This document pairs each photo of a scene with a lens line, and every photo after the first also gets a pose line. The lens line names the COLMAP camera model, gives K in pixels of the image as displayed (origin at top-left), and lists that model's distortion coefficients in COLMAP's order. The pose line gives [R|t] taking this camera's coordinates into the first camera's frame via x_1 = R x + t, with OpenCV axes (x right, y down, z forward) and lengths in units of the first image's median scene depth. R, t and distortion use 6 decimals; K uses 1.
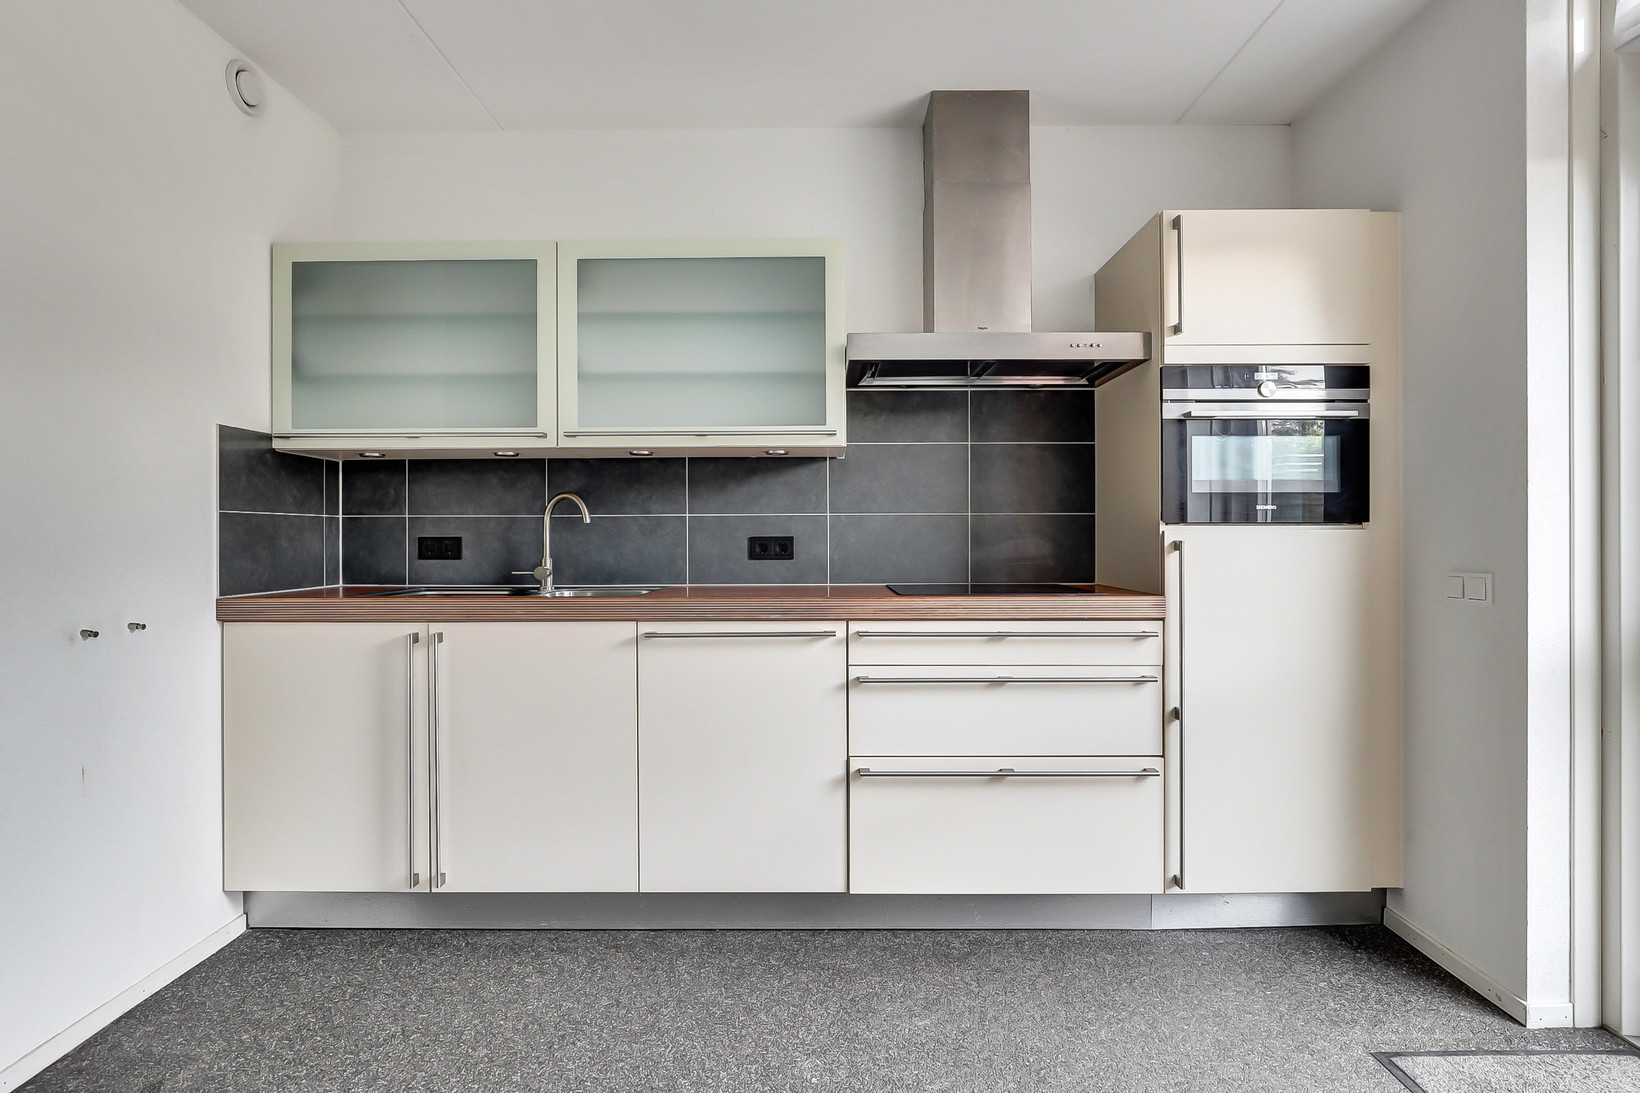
lens RADIAL K [[840.6, 0, 820.9], [0, 840.6, 535.2], [0, 0, 1]] dist [-0.003619, -0.000689]
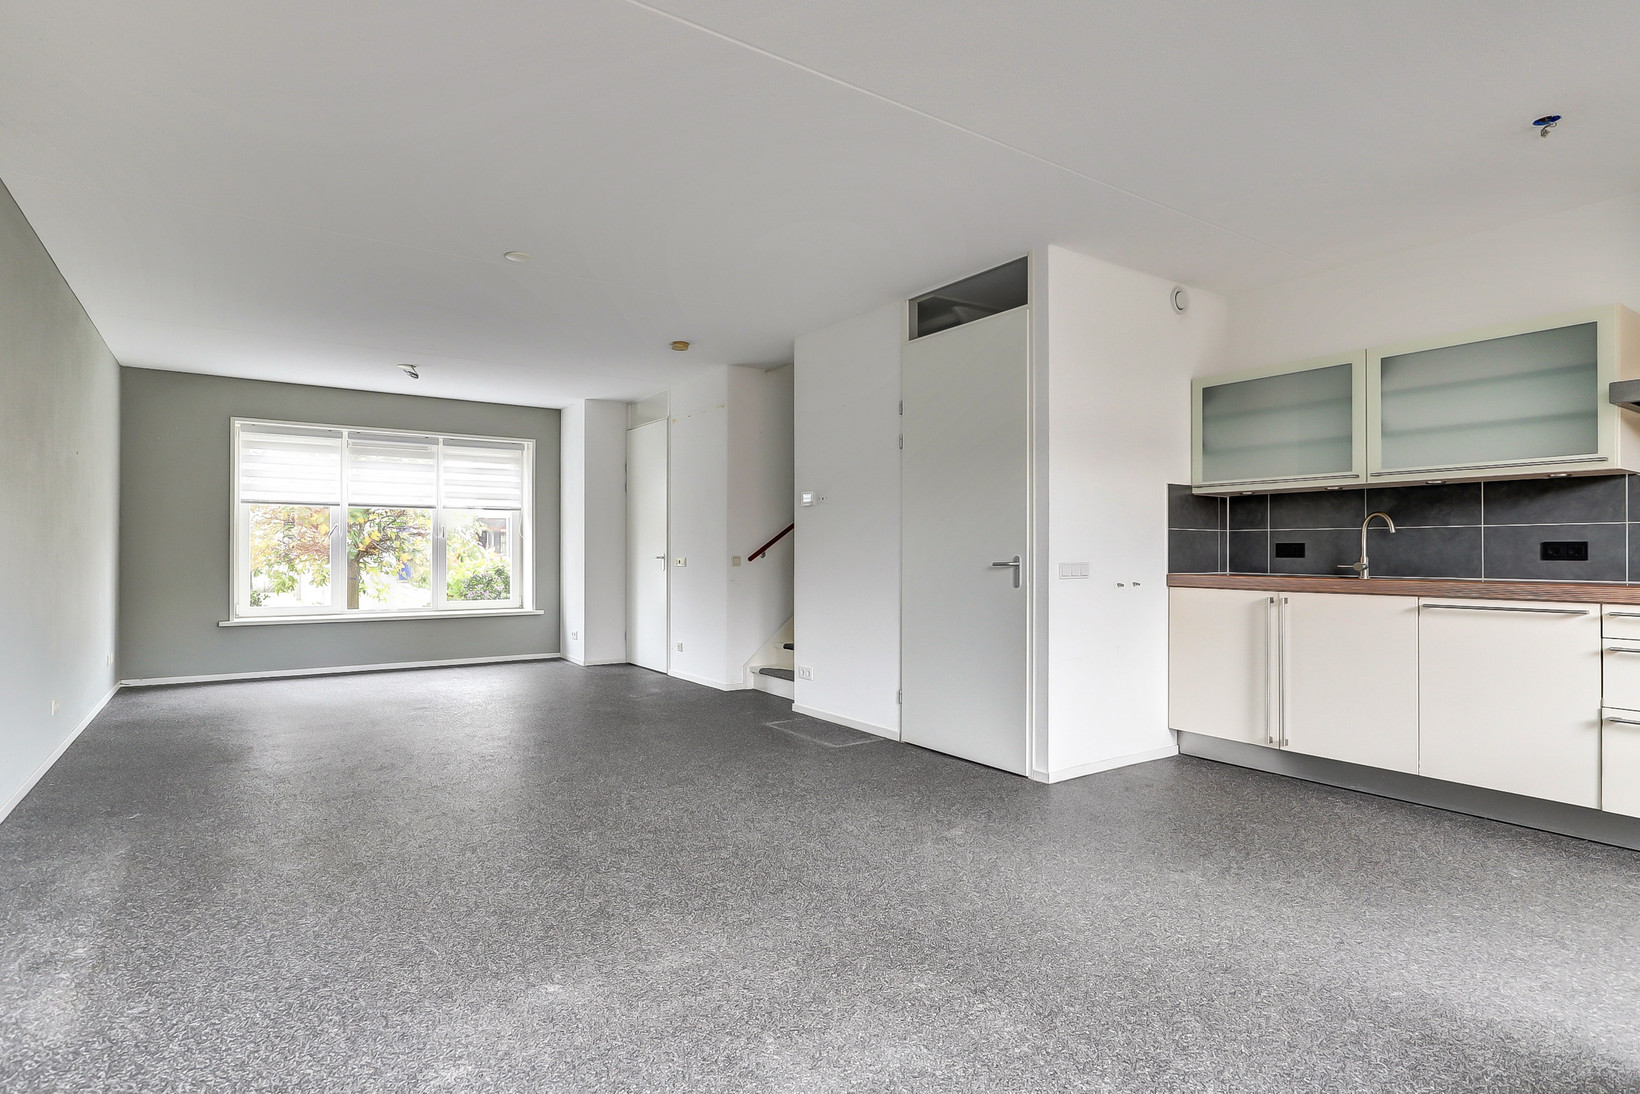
lens RADIAL K [[840.4, 0, 820.0], [0, 840.4, 547.0], [0, 0, 1]] dist [-0.000269, -0.000538]
pose [[0.568613, 0.000499, -0.822605, 0.410046], [-0.003200, 0.999994, -0.001605, 0.018300], [0.822599, 0.003545, 0.568611, -0.743465]]
